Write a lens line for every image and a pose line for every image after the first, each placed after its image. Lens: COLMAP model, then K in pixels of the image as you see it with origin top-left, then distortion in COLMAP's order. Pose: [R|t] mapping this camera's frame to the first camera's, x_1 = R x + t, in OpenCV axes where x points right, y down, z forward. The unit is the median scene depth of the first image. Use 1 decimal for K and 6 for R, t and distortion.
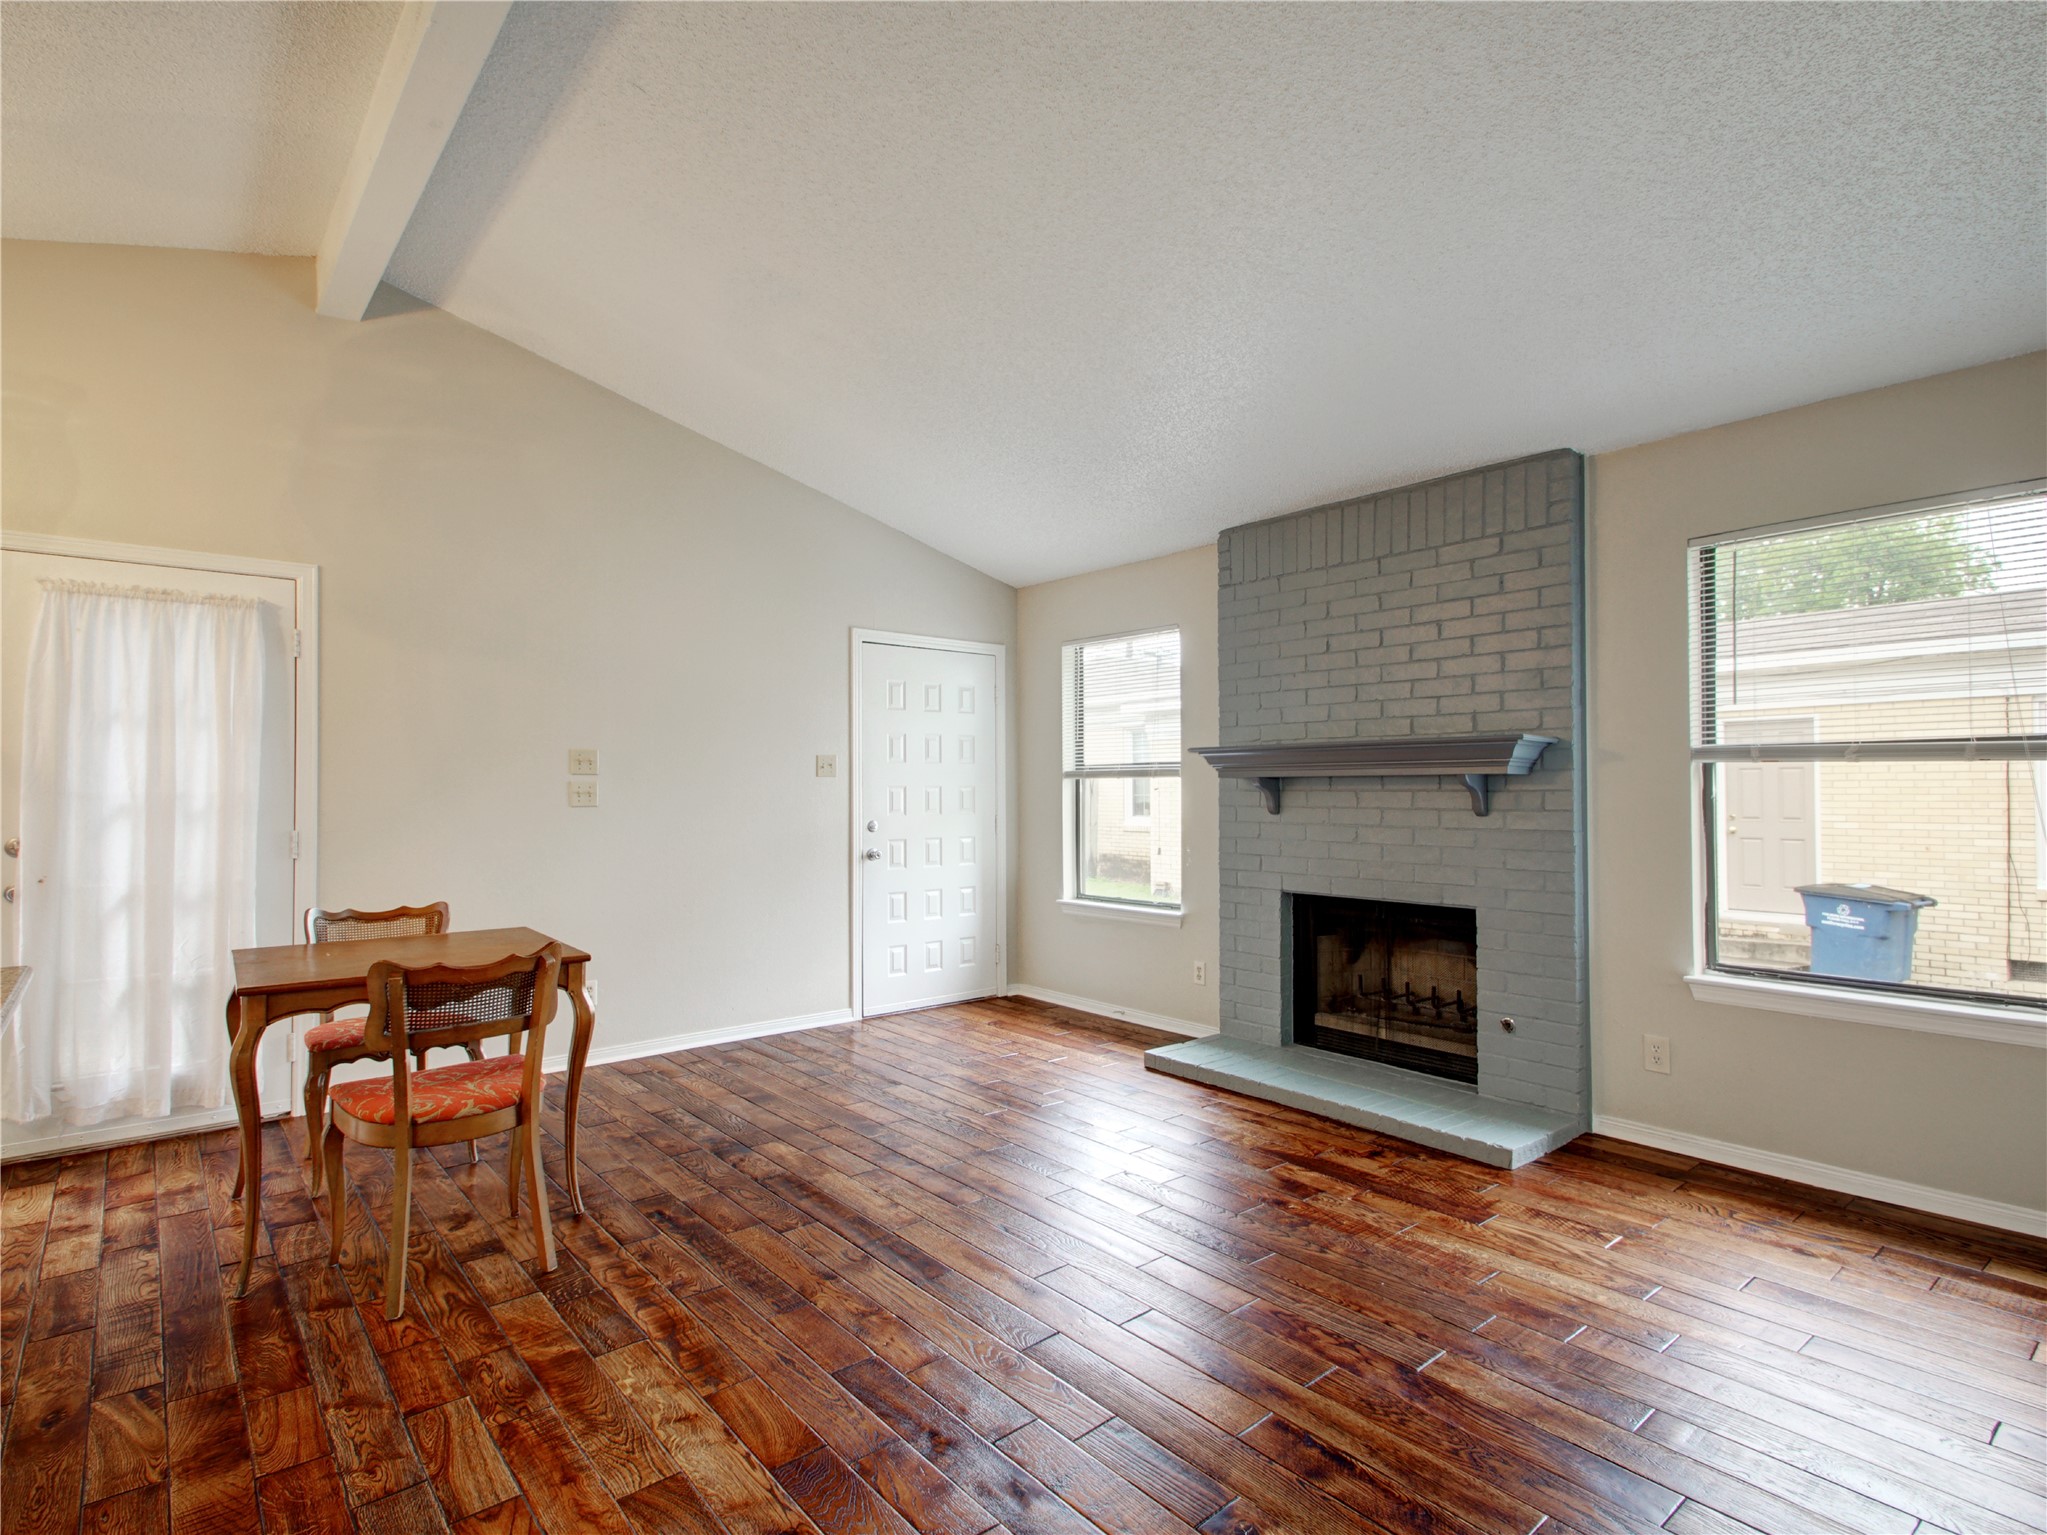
lens RADIAL K [[1041.4, 0, 1038.6], [0, 1041.4, 771.8], [0, 0, 1]] dist [0.031720, -0.015301]
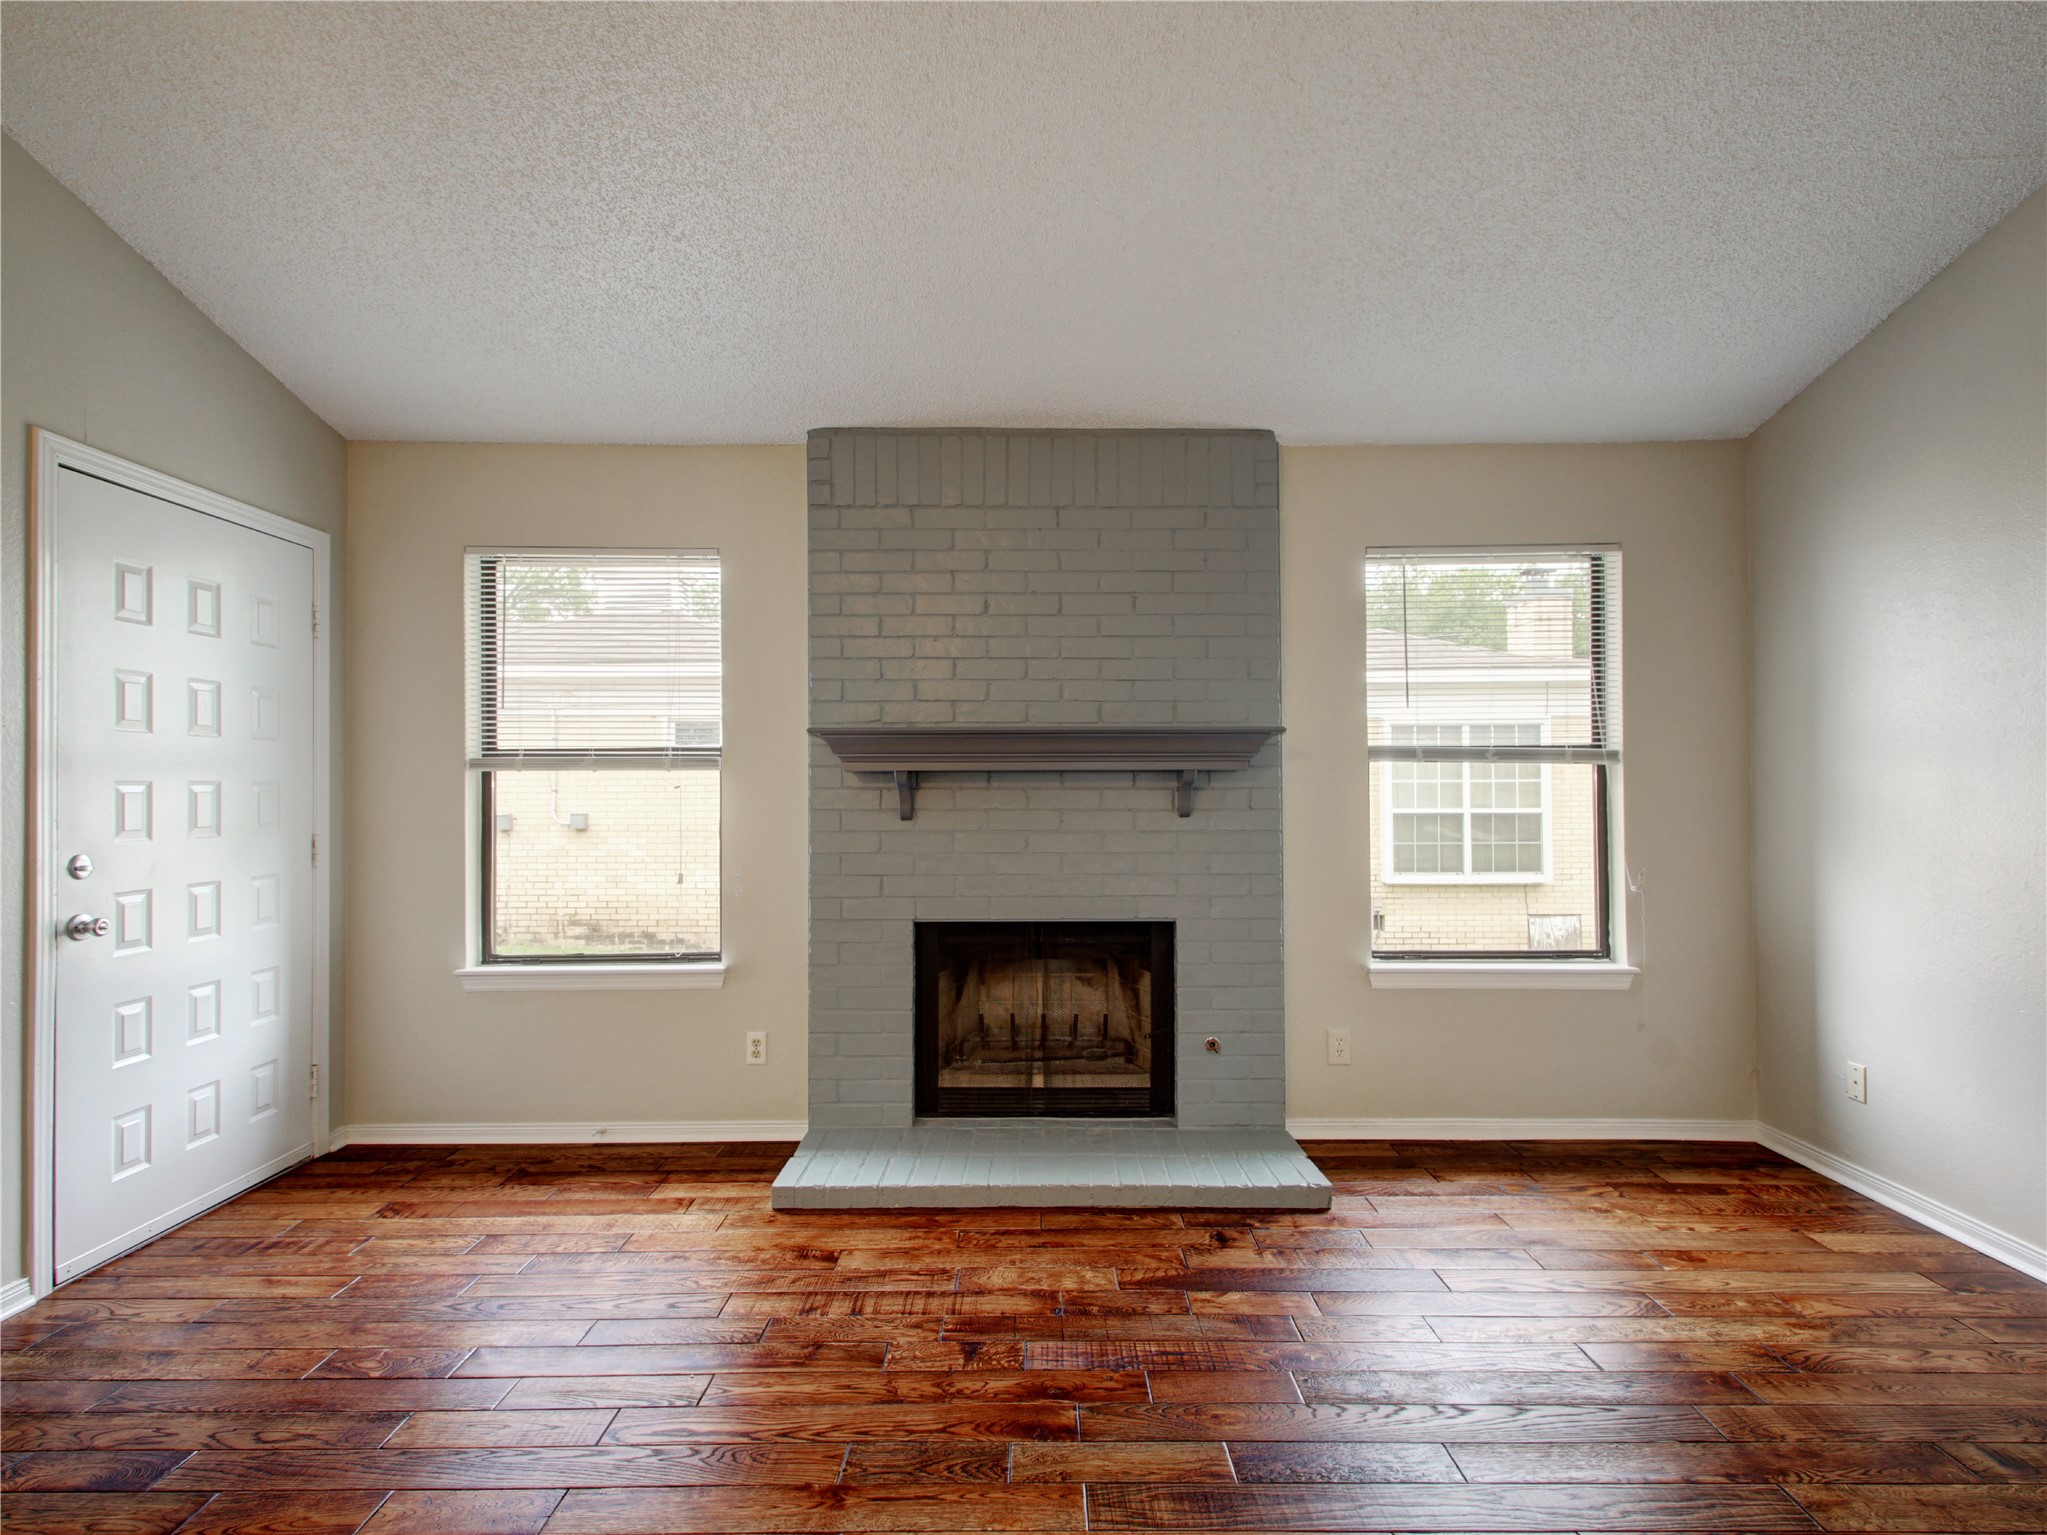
lens RADIAL K [[1041.4, 0, 1038.6], [0, 1041.4, 771.8], [0, 0, 1]] dist [0.031720, -0.015301]
pose [[0.644435, 0.012696, 0.764554, -0.298518], [-0.012286, 0.999905, -0.006248, 0.009531], [-0.764561, -0.005367, 0.644530, 0.451944]]
